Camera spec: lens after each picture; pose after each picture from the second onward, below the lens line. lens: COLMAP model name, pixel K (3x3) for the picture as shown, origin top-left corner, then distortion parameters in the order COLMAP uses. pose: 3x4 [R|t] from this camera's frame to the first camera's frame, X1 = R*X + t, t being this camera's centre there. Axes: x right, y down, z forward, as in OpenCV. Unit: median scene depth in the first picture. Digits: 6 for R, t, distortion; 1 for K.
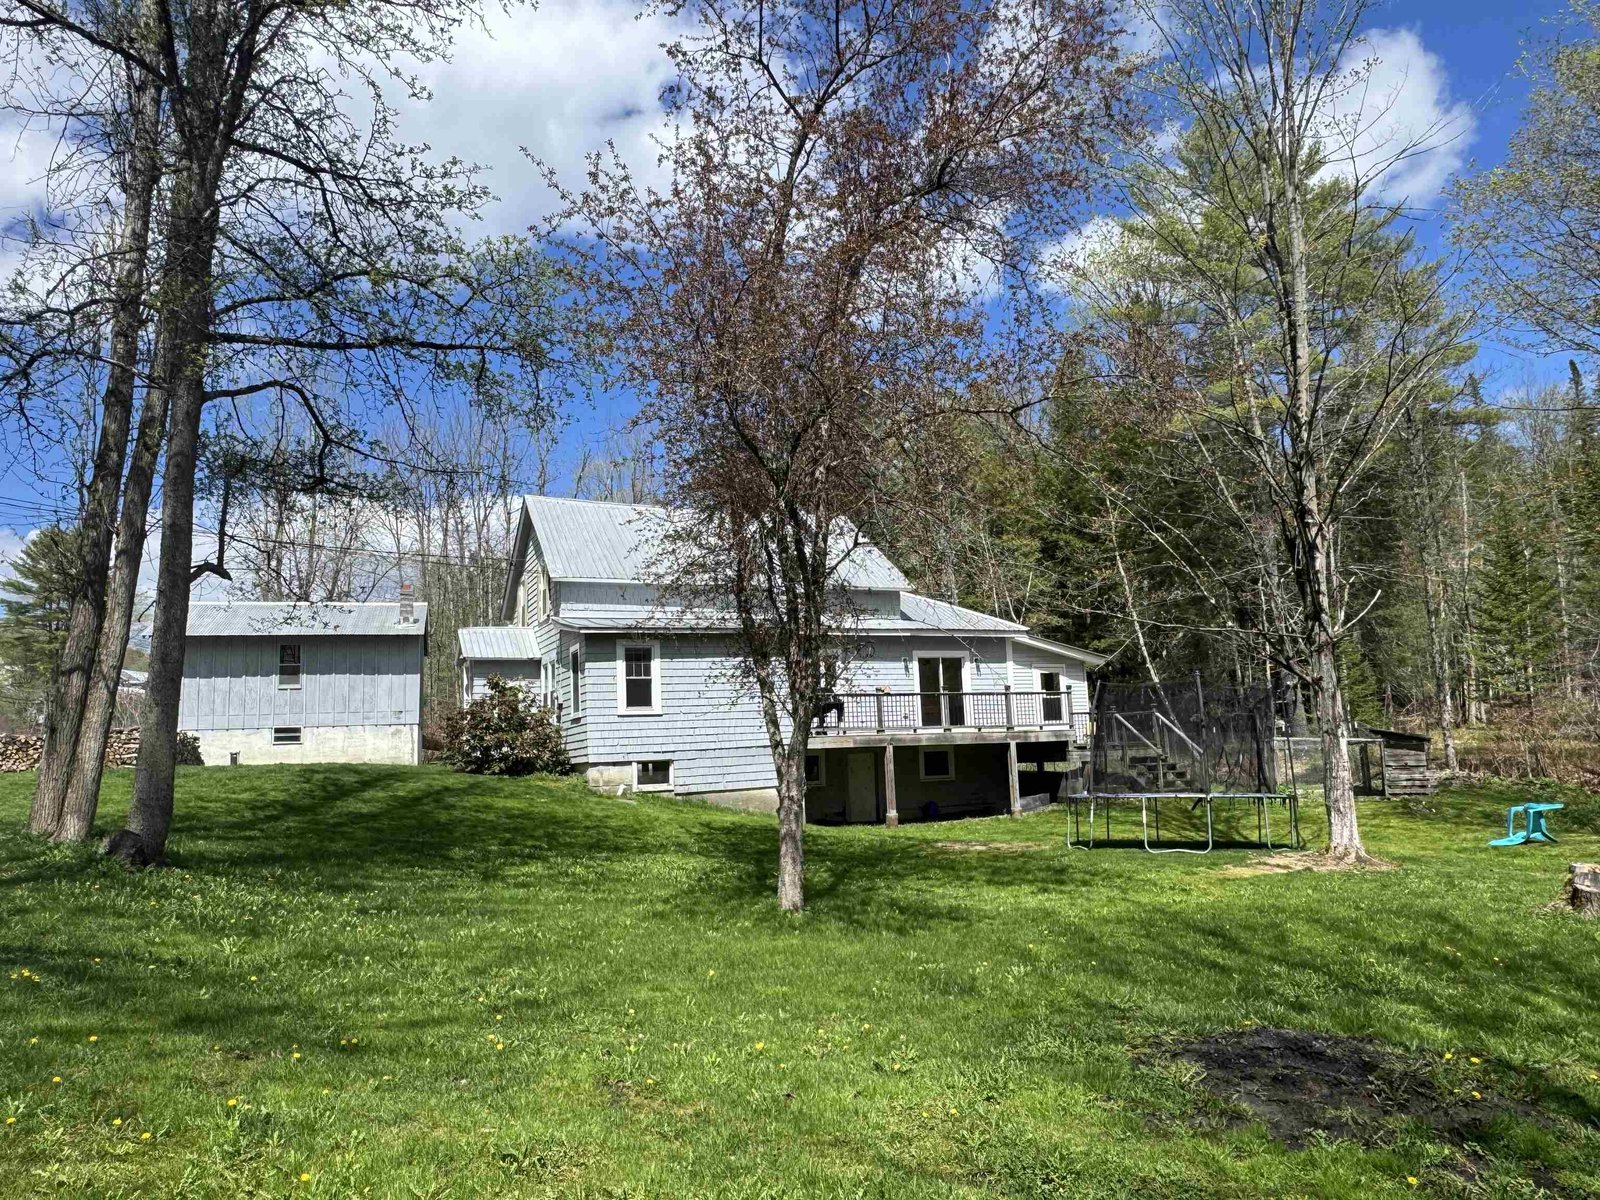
lens RADIAL K [[1220.1, 0, 803.4], [0, 1220.1, 597.0], [0, 0, 1]] dist [0.037948, -0.026414]
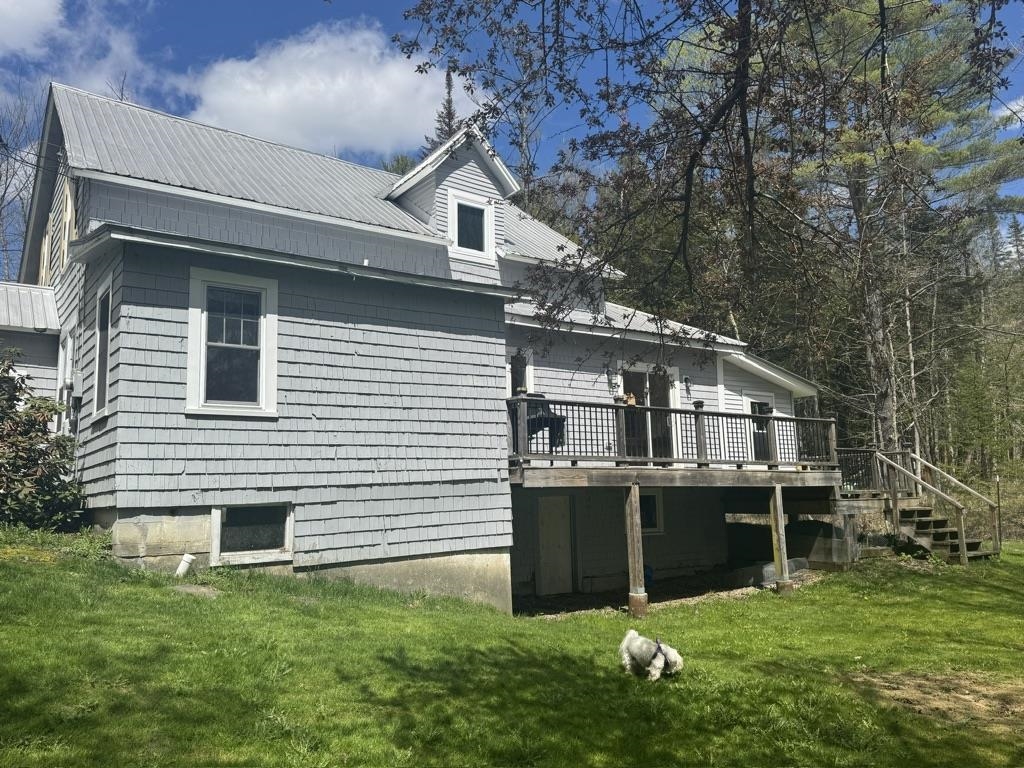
lens RADIAL K [[814.0, 0, 510.0], [0, 814.0, 383.6], [0, 0, 1]] dist [0.063882, -0.011766]
pose [[0.978767, 0.047540, 0.199385, -0.086849], [-0.046006, 0.998865, -0.012323, 0.079942], [-0.199744, 0.002889, 0.979844, 0.622807]]
